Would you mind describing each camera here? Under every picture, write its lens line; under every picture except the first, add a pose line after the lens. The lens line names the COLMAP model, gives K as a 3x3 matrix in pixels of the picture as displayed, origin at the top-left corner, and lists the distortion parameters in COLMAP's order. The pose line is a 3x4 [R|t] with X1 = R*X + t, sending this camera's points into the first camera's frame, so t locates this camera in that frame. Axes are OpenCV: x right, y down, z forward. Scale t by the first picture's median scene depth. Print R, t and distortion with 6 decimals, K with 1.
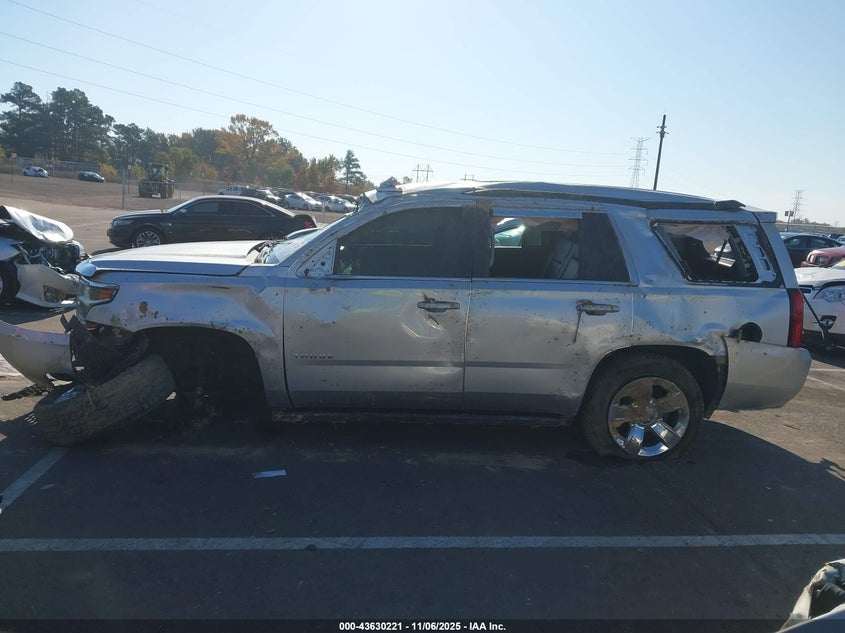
lens RADIAL K [[667.5, 0, 425.0], [0, 667.5, 318.5], [0, 0, 1]] dist [0.020140, -0.018609]
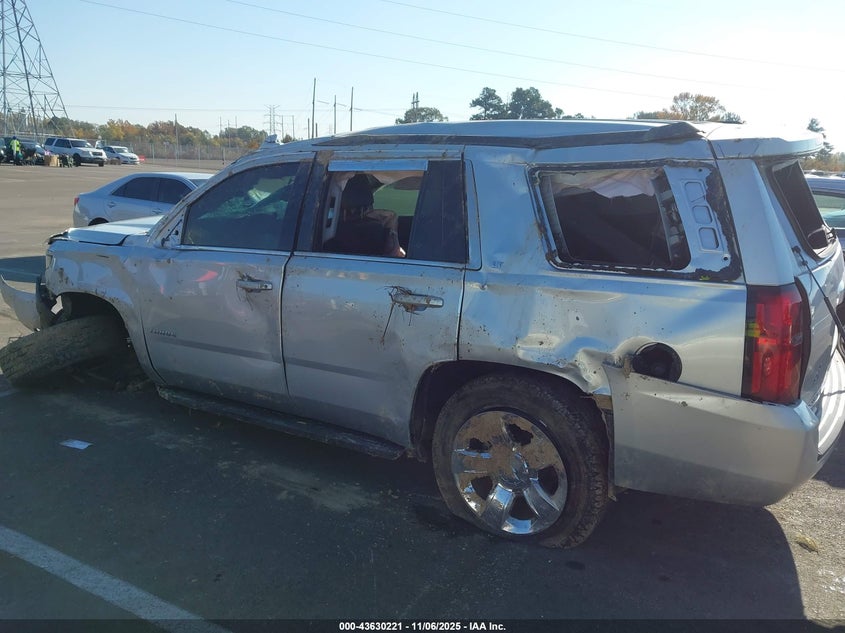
lens RADIAL K [[667.5, 0, 441.3], [0, 667.5, 330.7], [0, 0, 1]] dist [0.020140, -0.018609]
pose [[0.808563, 0.087372, -0.581887, 0.650390], [-0.064826, 0.996122, 0.059491, -0.025224], [0.584828, -0.010381, 0.811091, 0.439767]]
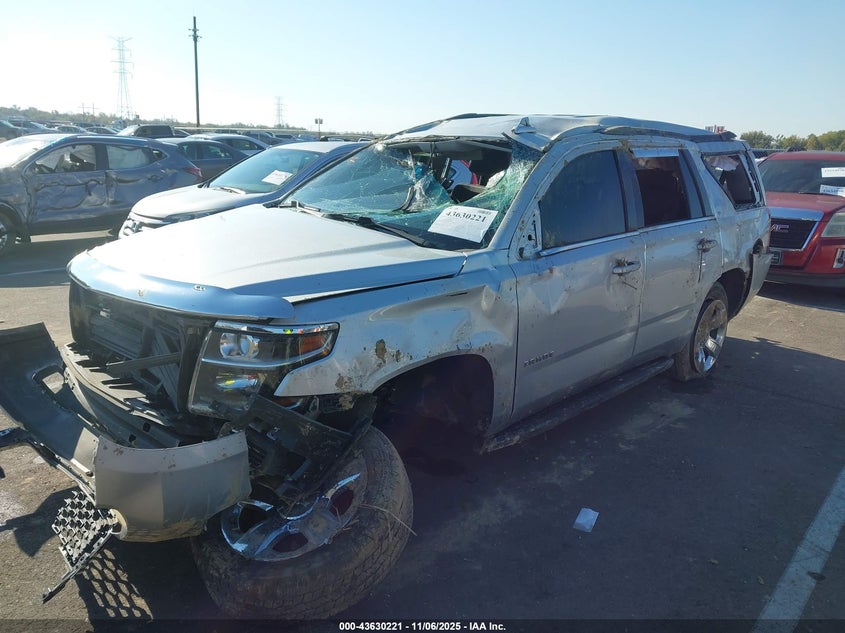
lens RADIAL K [[667.5, 0, 418.7], [0, 667.5, 312.4], [0, 0, 1]] dist [0.020140, -0.018609]
pose [[0.746205, -0.203405, 0.633881, -0.715736], [0.123235, 0.977928, 0.168733, -0.135911], [-0.654211, -0.047792, 0.754801, 0.489146]]
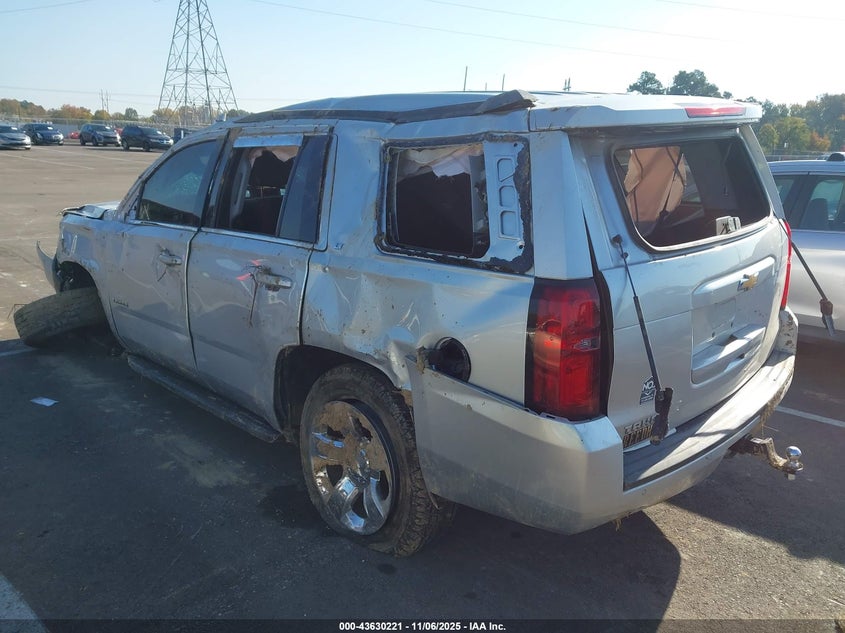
lens RADIAL K [[667.5, 0, 430.1], [0, 667.5, 323.8], [0, 0, 1]] dist [0.020140, -0.018609]
pose [[0.644171, 0.136305, -0.752639, 0.831578], [-0.108406, 0.990330, 0.086569, -0.044920], [0.757161, 0.025826, 0.652718, 0.653964]]
